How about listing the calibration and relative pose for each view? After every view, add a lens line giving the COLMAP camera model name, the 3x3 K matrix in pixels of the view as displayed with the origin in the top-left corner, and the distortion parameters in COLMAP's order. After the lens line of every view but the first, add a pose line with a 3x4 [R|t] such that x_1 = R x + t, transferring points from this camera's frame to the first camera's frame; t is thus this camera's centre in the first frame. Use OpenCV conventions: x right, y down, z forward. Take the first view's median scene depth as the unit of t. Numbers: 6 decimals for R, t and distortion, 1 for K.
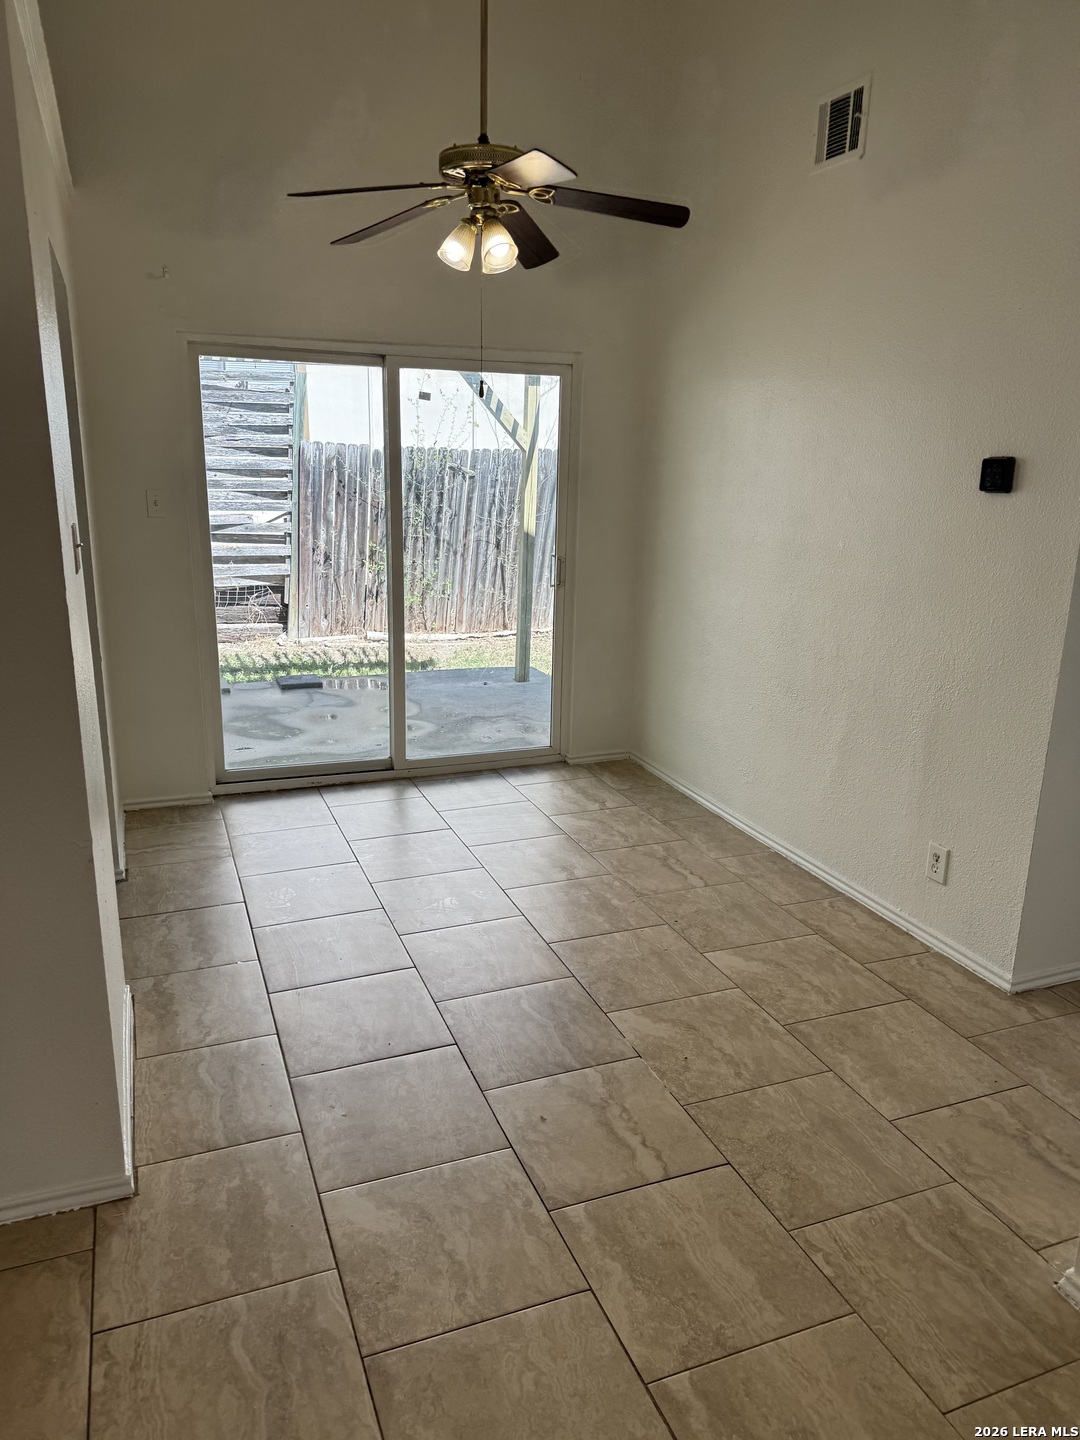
lens RADIAL K [[1018.5, 0, 552.3], [0, 1018.5, 699.6], [0, 0, 1]] dist [0.045718, -0.039855]
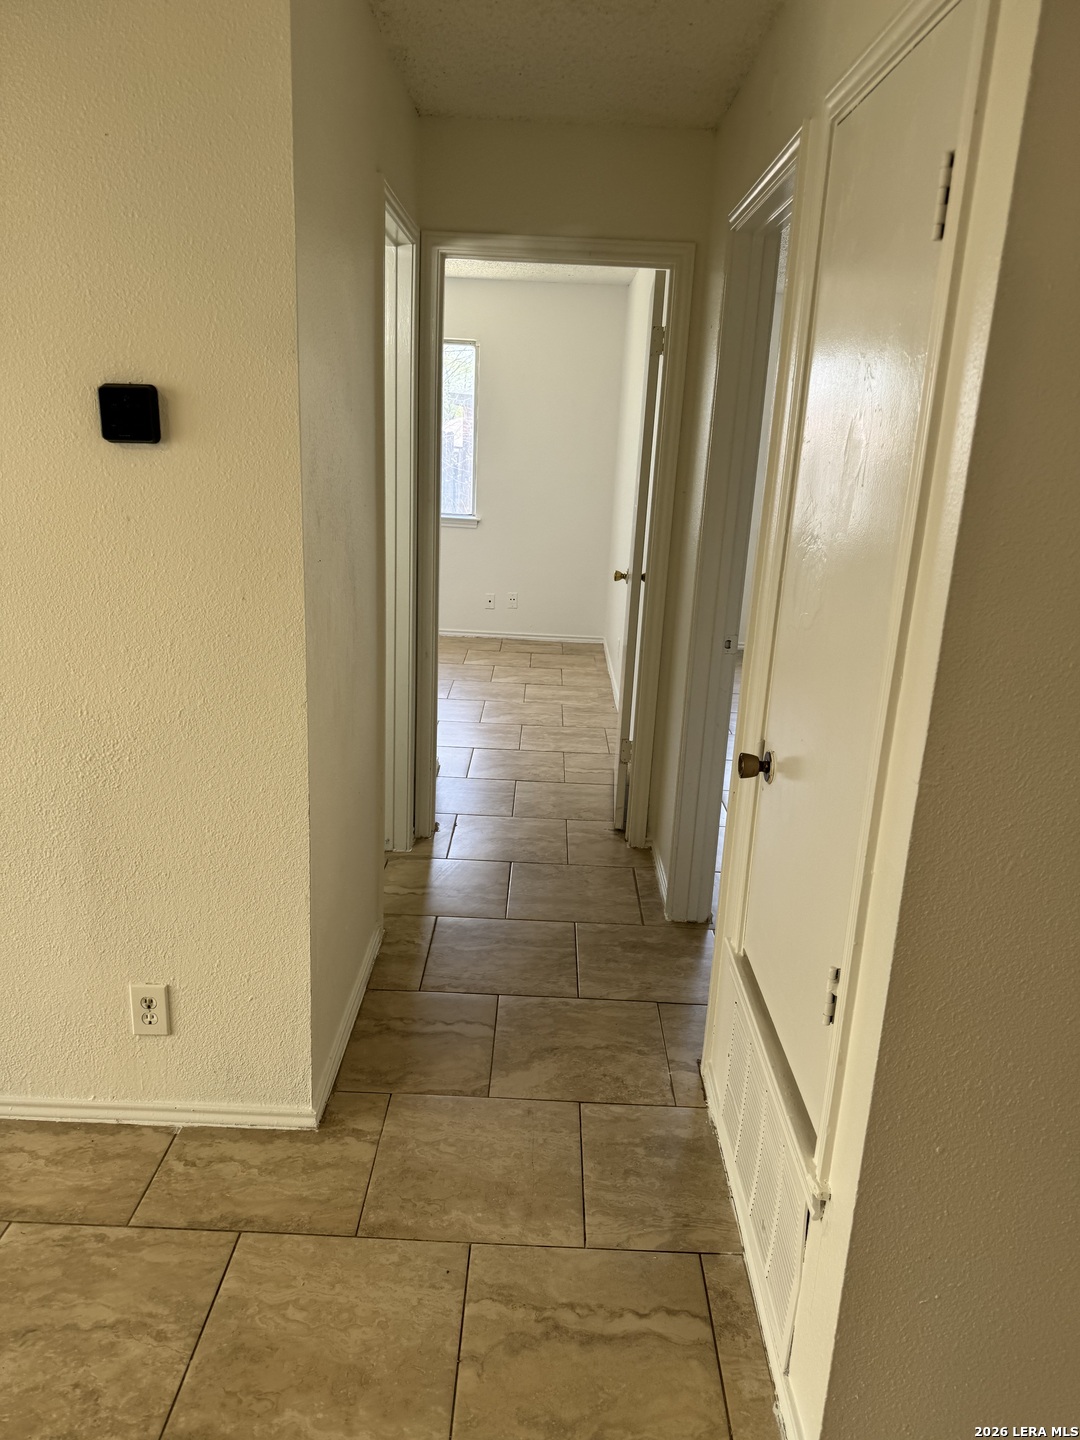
lens RADIAL K [[1007.5, 0, 533.8], [0, 1007.5, 717.0], [0, 0, 1]] dist [-0.011375, -0.005793]
pose [[0.384064, -0.257250, 0.886745, -0.058118], [0.186565, 0.962214, 0.198339, -0.108674], [-0.904261, 0.089261, 0.417546, 0.503566]]
